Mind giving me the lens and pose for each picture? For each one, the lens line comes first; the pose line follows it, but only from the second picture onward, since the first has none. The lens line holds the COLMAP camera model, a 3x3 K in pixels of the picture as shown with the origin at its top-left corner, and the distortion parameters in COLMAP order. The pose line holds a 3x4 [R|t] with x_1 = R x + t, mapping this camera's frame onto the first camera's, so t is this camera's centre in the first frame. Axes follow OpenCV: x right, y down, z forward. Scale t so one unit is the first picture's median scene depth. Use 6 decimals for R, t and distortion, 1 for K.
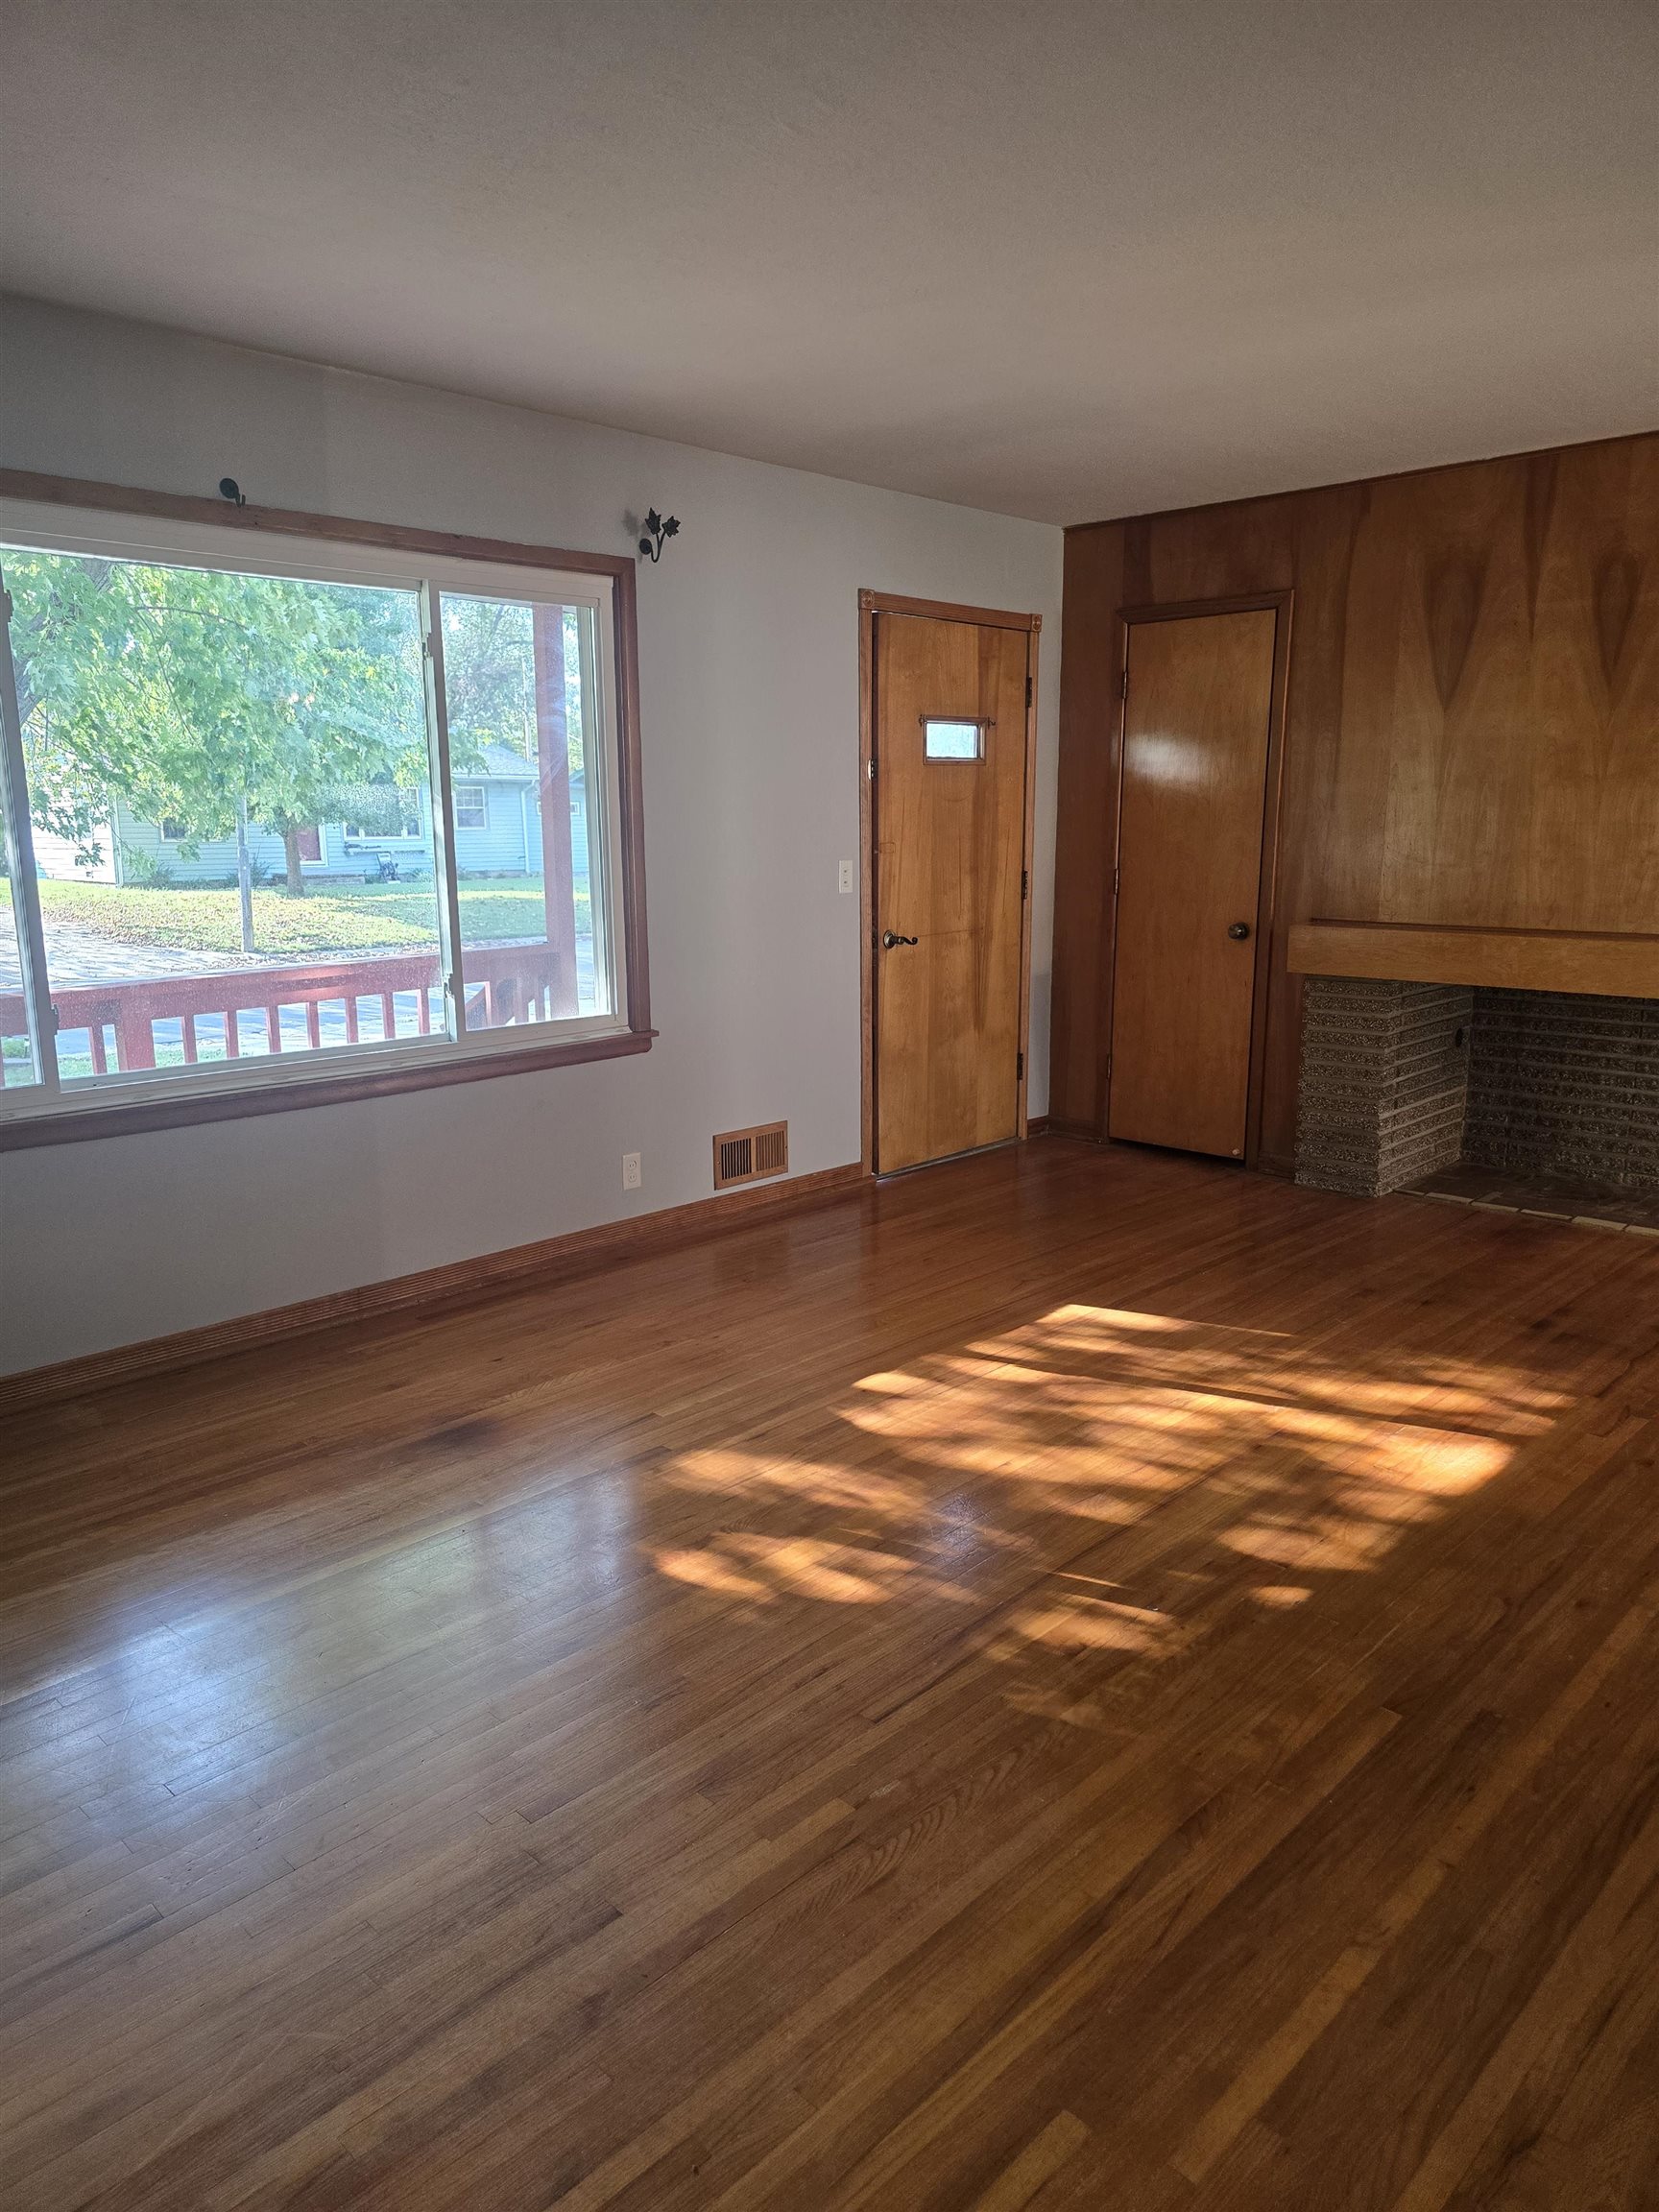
lens RADIAL K [[1493.1, 0, 838.0], [0, 1493.1, 1134.8], [0, 0, 1]] dist [0.061696, -0.052281]
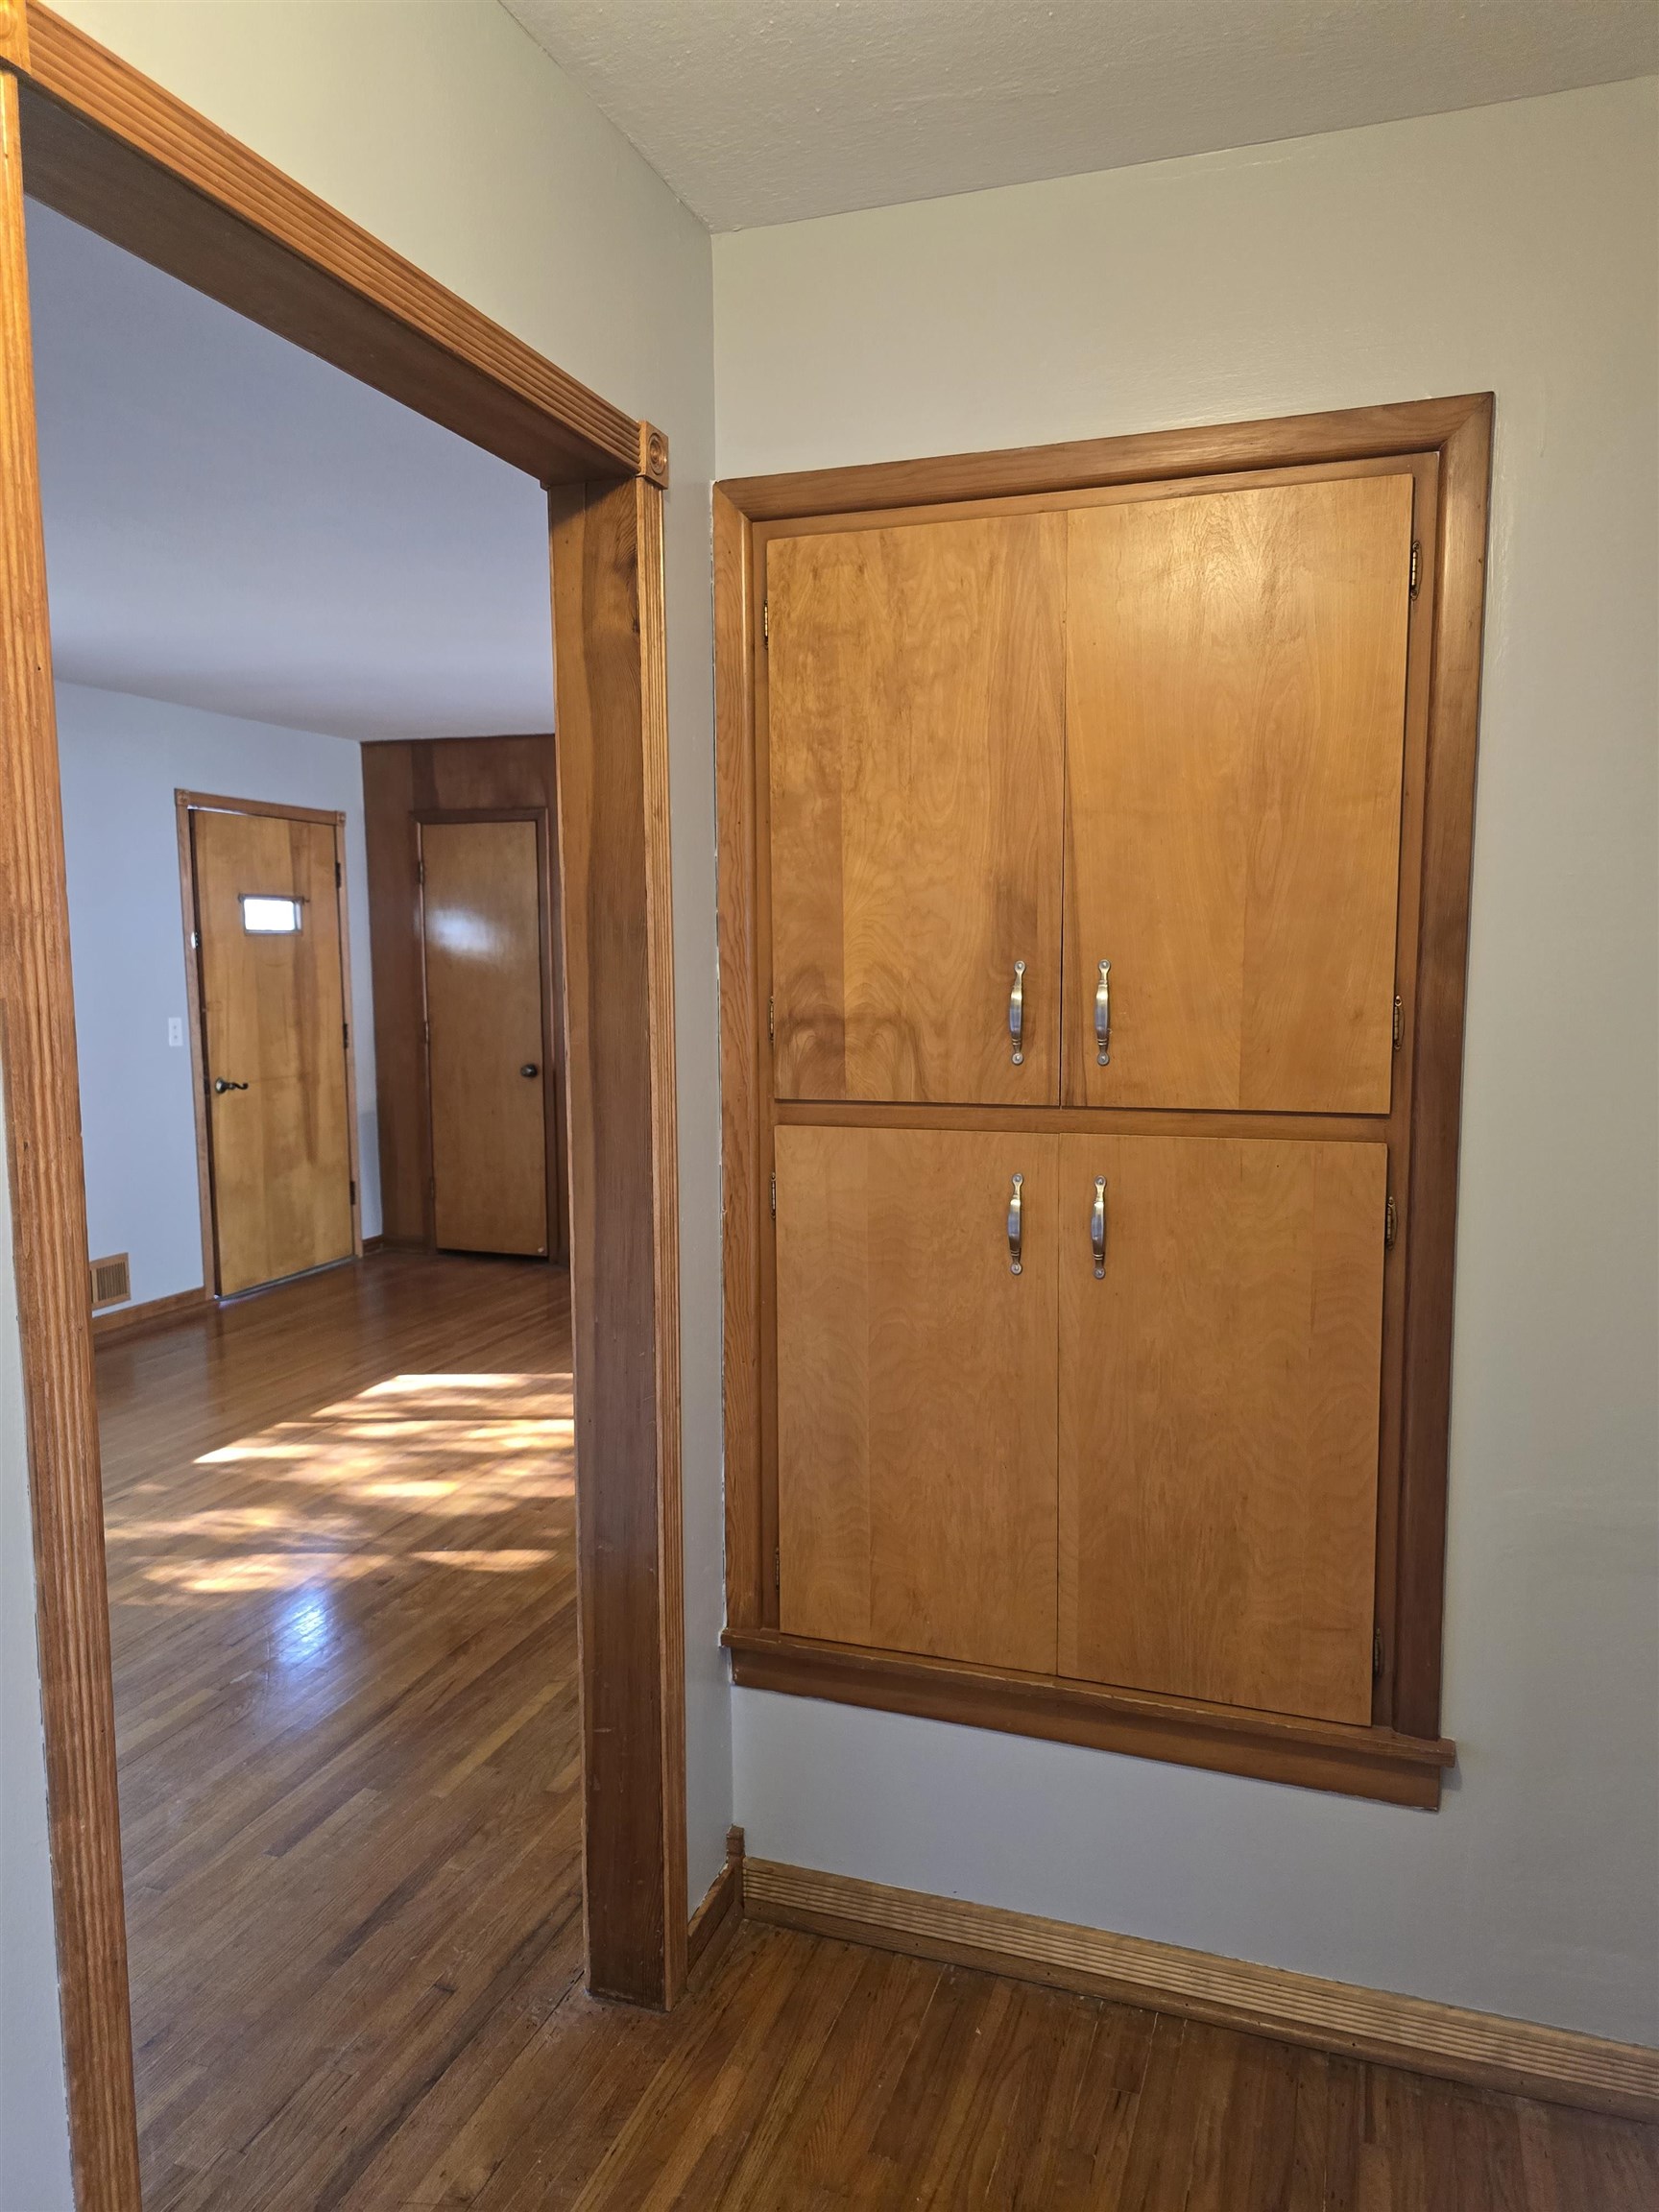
lens RADIAL K [[1493.1, 0, 838.0], [0, 1493.1, 1134.8], [0, 0, 1]] dist [0.061696, -0.052281]
pose [[0.912536, -0.045991, 0.406402, -0.004595], [0.083056, 0.993791, -0.074031, 0.029332], [-0.400474, 0.101310, 0.910690, -0.222238]]
